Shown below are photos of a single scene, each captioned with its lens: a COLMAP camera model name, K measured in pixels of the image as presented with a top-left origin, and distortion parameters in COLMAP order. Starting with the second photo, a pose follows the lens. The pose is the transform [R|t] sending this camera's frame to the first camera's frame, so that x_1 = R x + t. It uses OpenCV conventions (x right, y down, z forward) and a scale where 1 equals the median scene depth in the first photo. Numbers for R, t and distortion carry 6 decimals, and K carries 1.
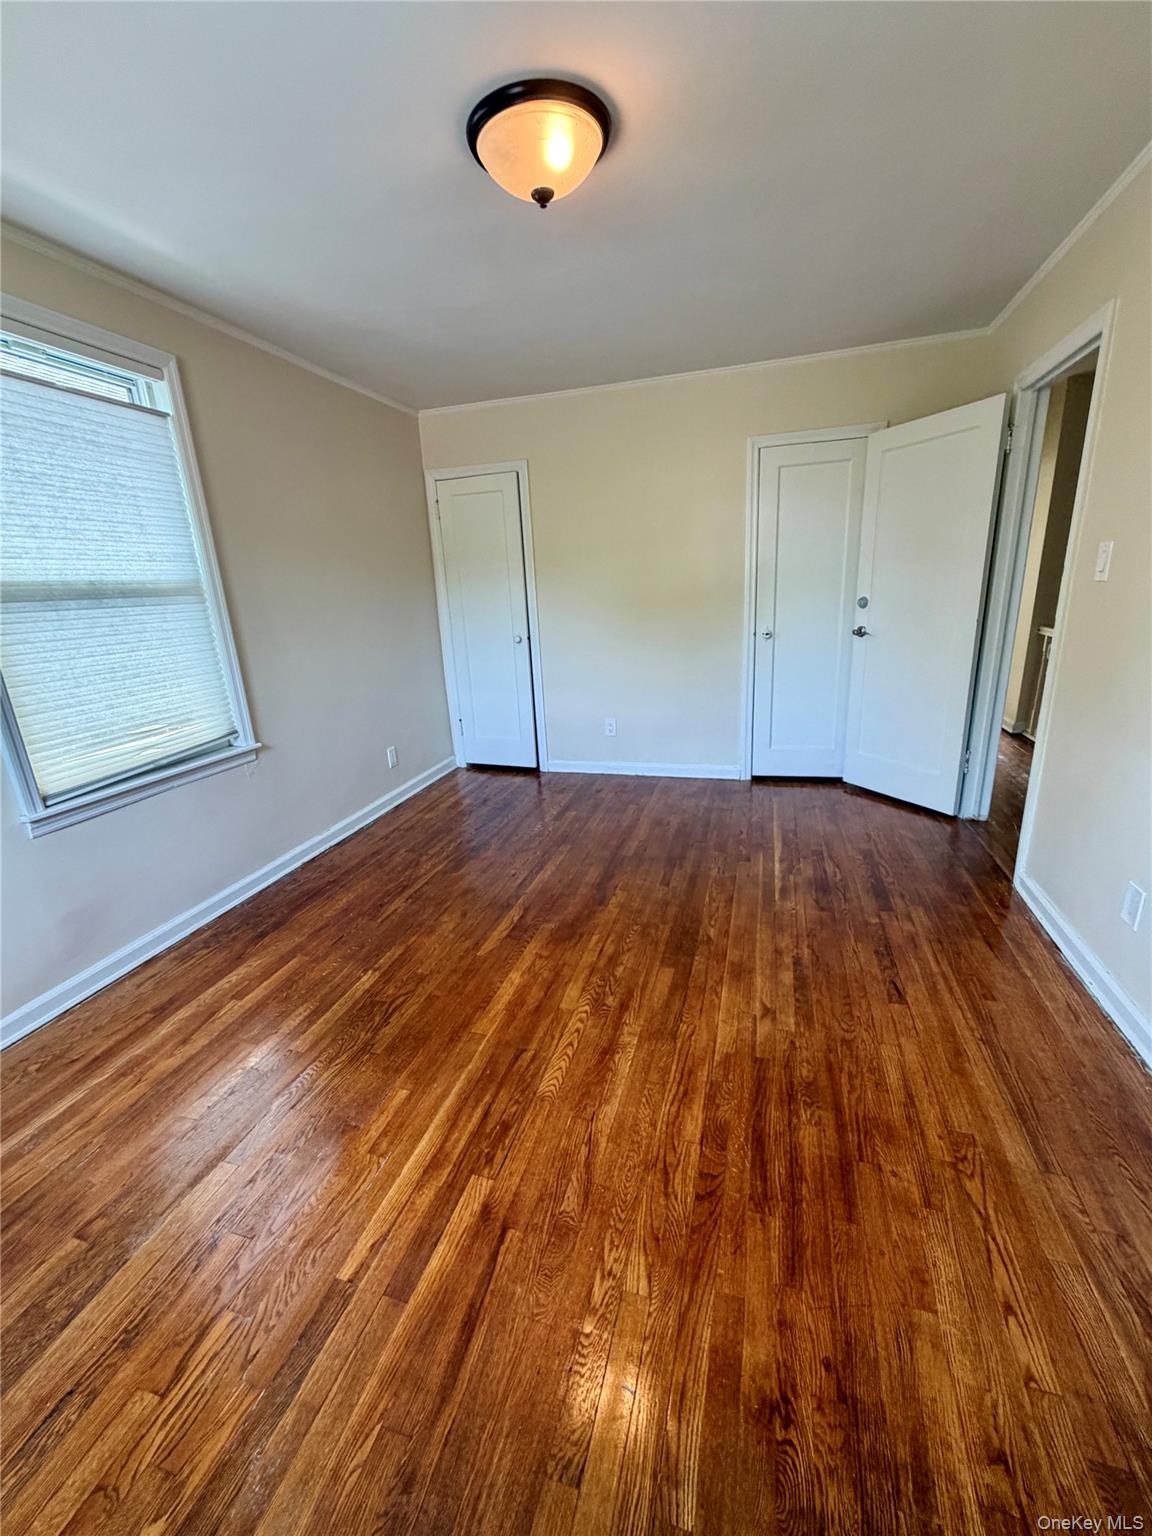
lens RADIAL K [[615.2, 0, 575.0], [0, 615.2, 767.4], [0, 0, 1]] dist [0.012118, -0.000111]
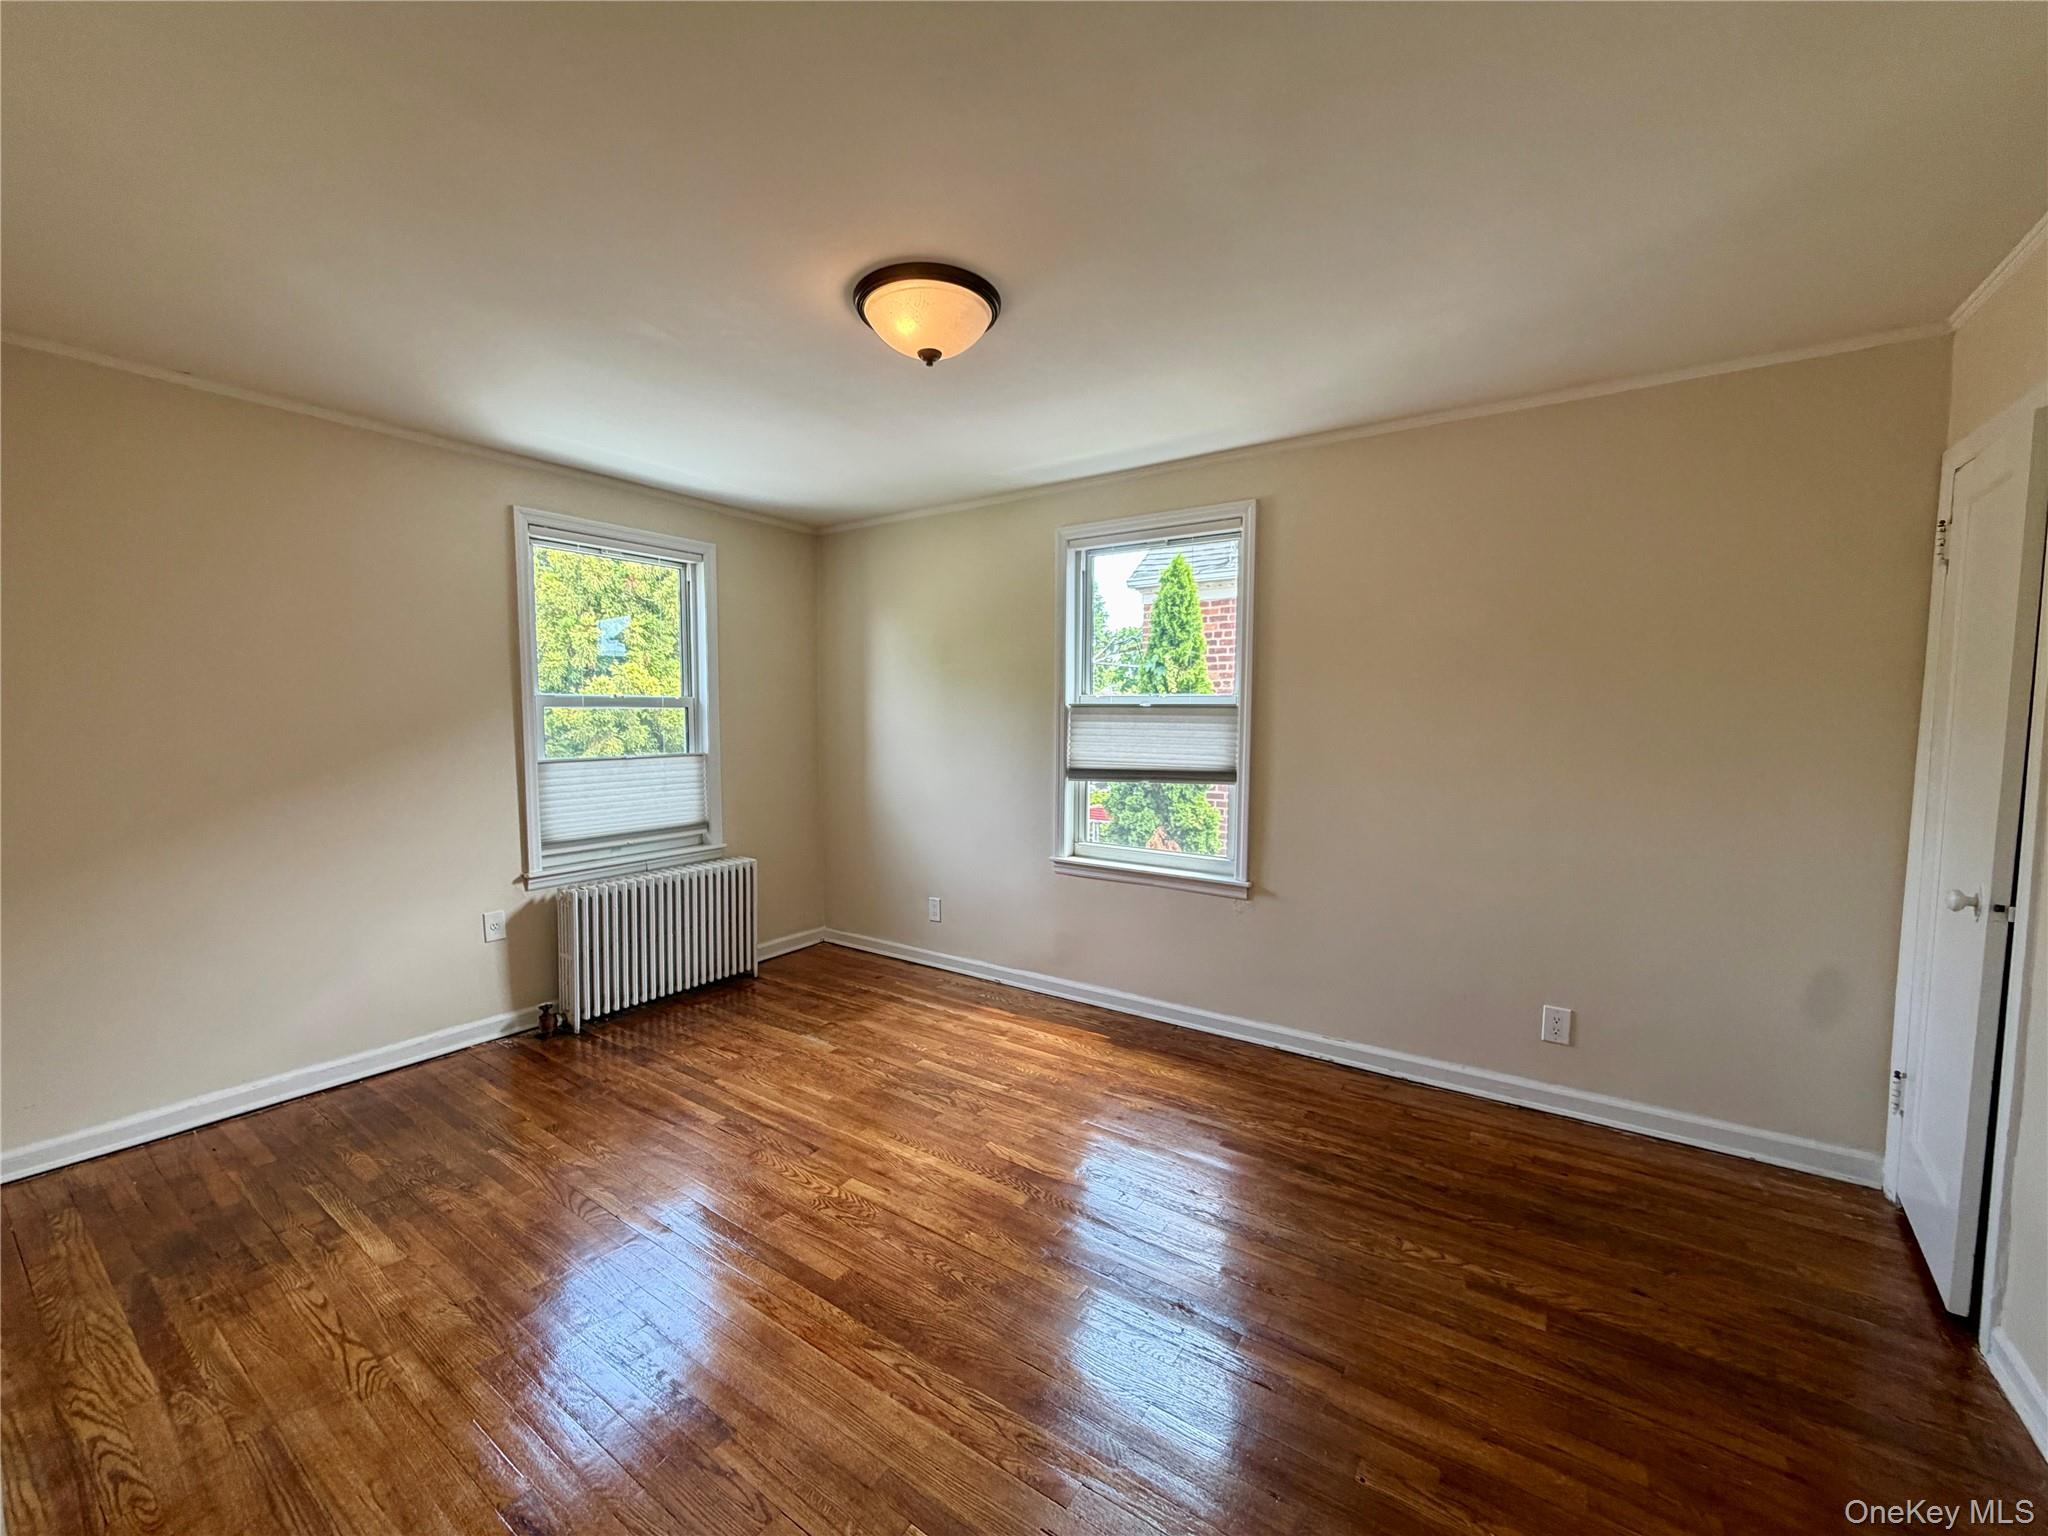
lens RADIAL K [[820.3, 0, 1017.9], [0, 820.3, 767.0], [0, 0, 1]] dist [0.012118, -0.000111]
pose [[-0.303549, 0.114871, -0.945866, 0.874411], [-0.257984, 0.945717, 0.197646, -0.435837], [0.917225, 0.304013, -0.257437, 1.206634]]
